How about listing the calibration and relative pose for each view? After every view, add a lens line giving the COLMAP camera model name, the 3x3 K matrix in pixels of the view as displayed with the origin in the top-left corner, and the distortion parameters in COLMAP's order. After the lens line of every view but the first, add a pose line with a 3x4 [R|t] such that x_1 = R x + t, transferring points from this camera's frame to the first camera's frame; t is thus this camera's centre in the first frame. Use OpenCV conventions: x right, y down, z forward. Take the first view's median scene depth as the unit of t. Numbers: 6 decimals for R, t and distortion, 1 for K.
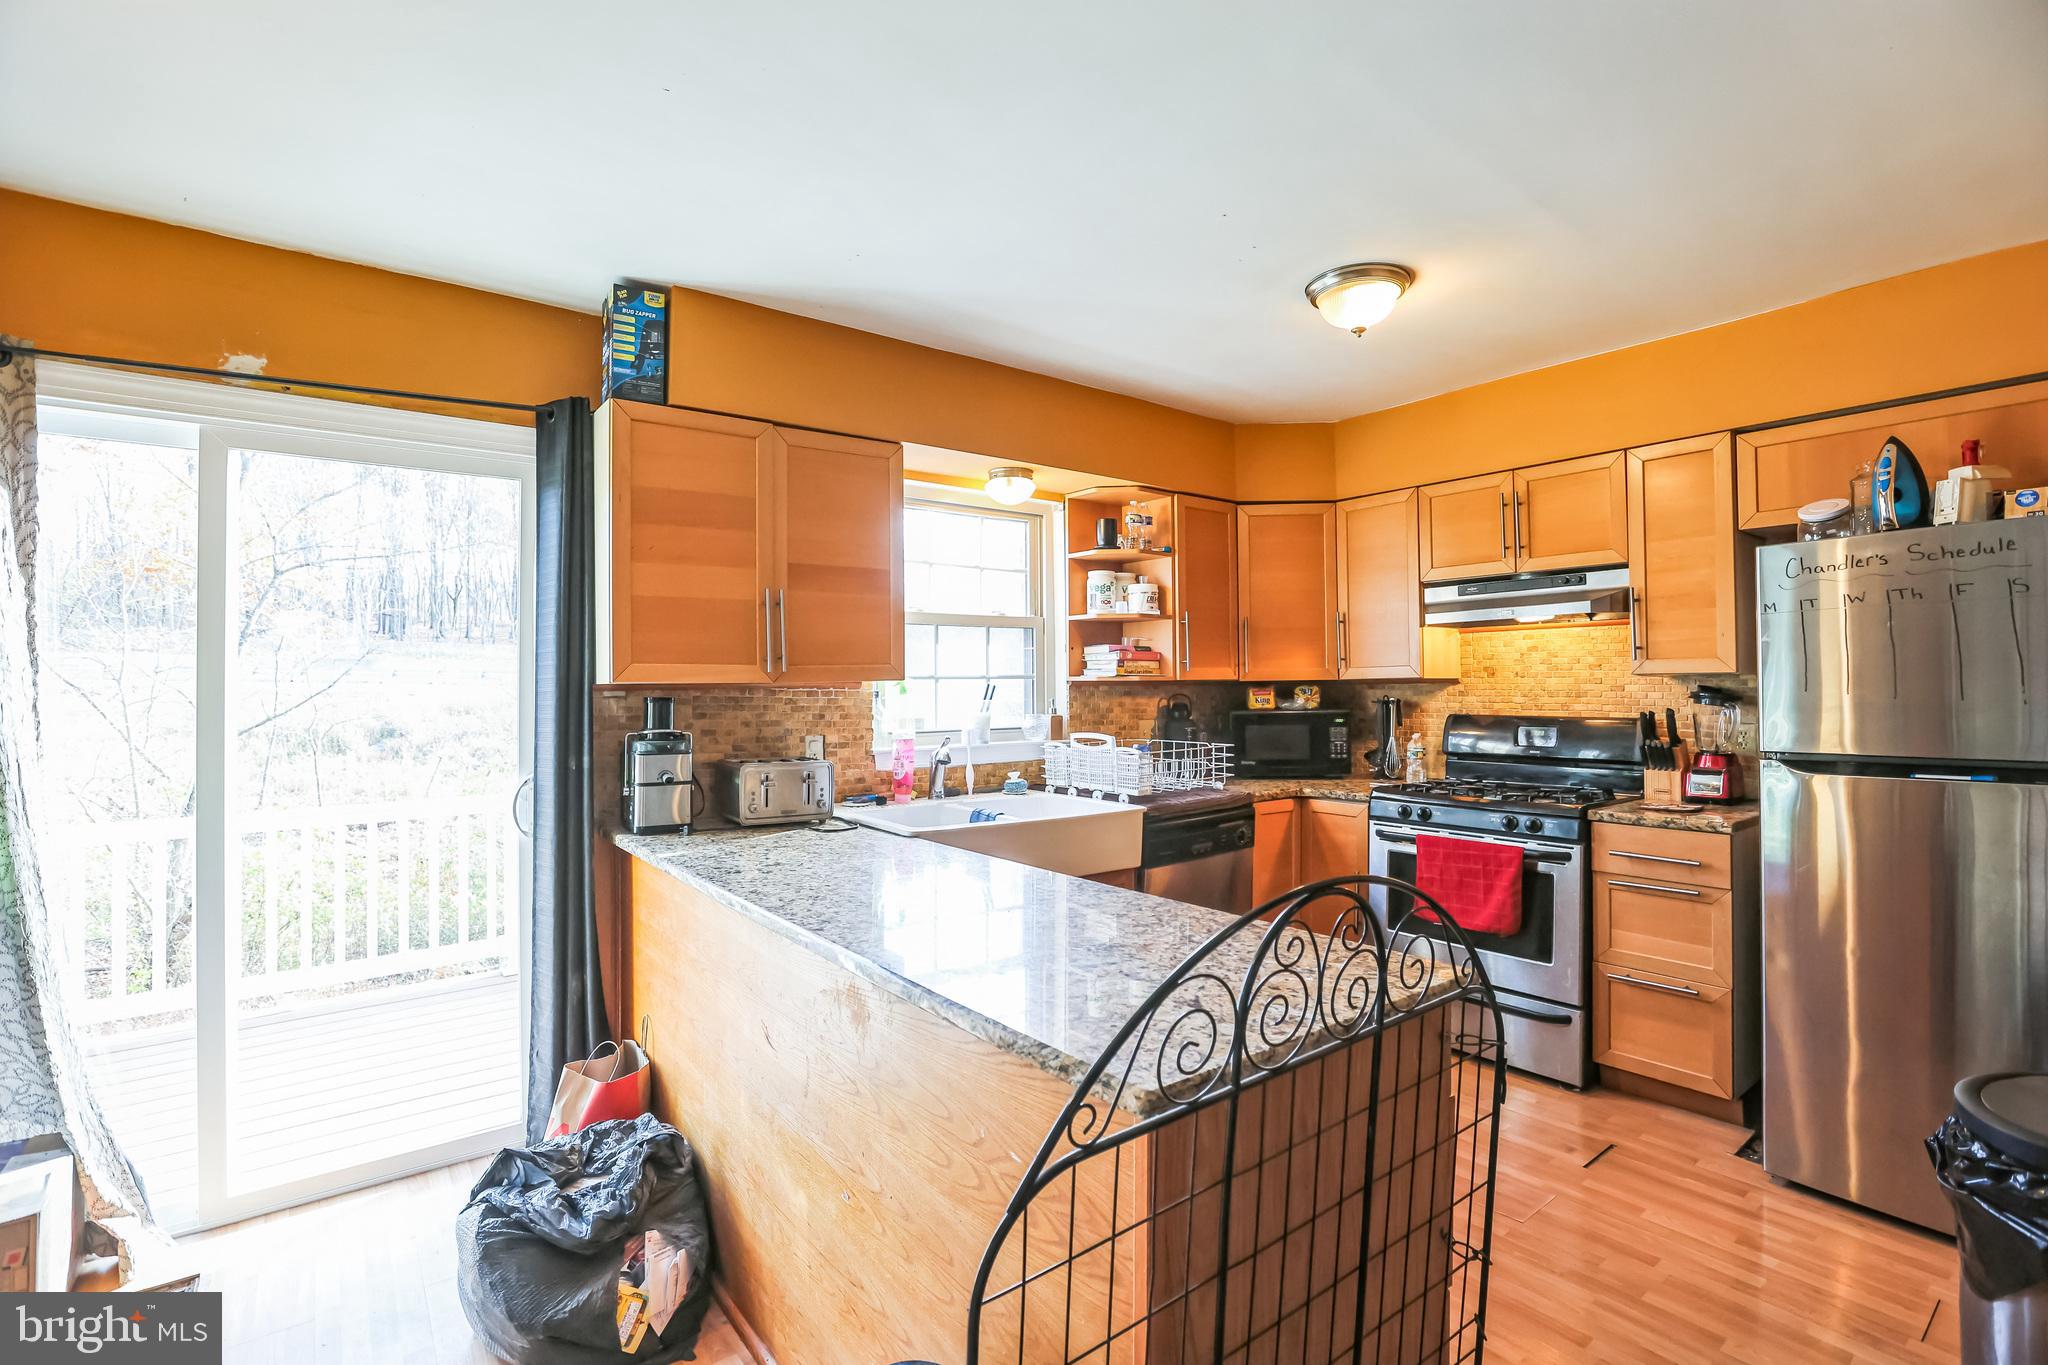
lens RADIAL K [[921.4, 0, 1024.0], [0, 921.4, 682.5], [0, 0, 1]] dist [-0.031560, 0.000217]
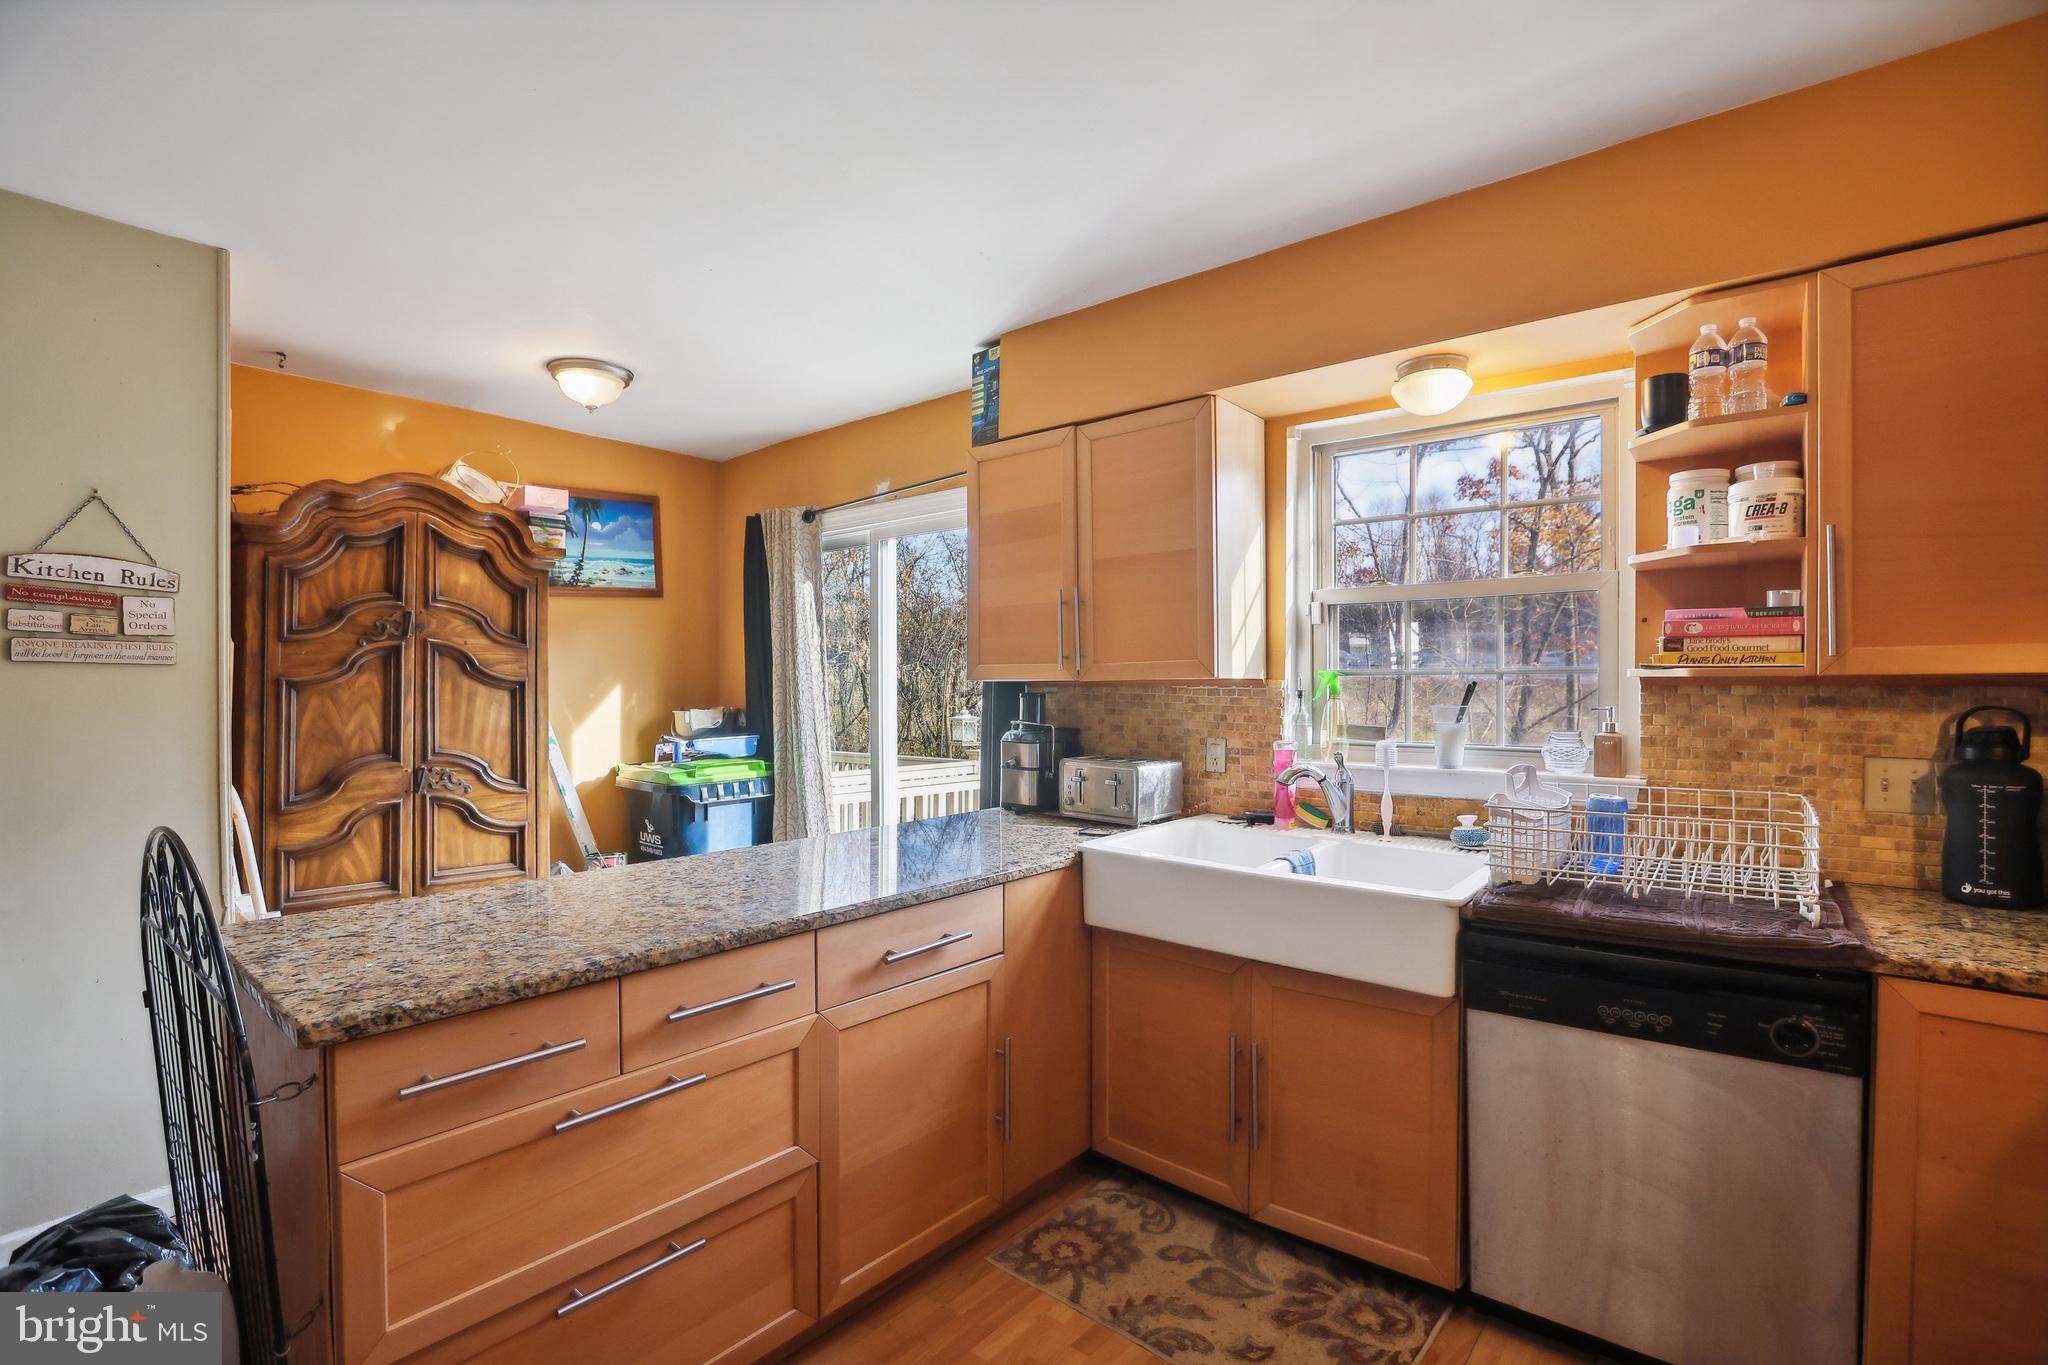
lens RADIAL K [[970.6, 0, 1051.2], [0, 970.6, 691.5], [0, 0, 1]] dist [-0.027632, 0.008627]
pose [[0.225581, 0.014660, -0.974114, 0.665026], [0.004310, 0.999862, 0.016046, -0.004485], [0.974215, -0.007818, 0.225487, 0.630692]]
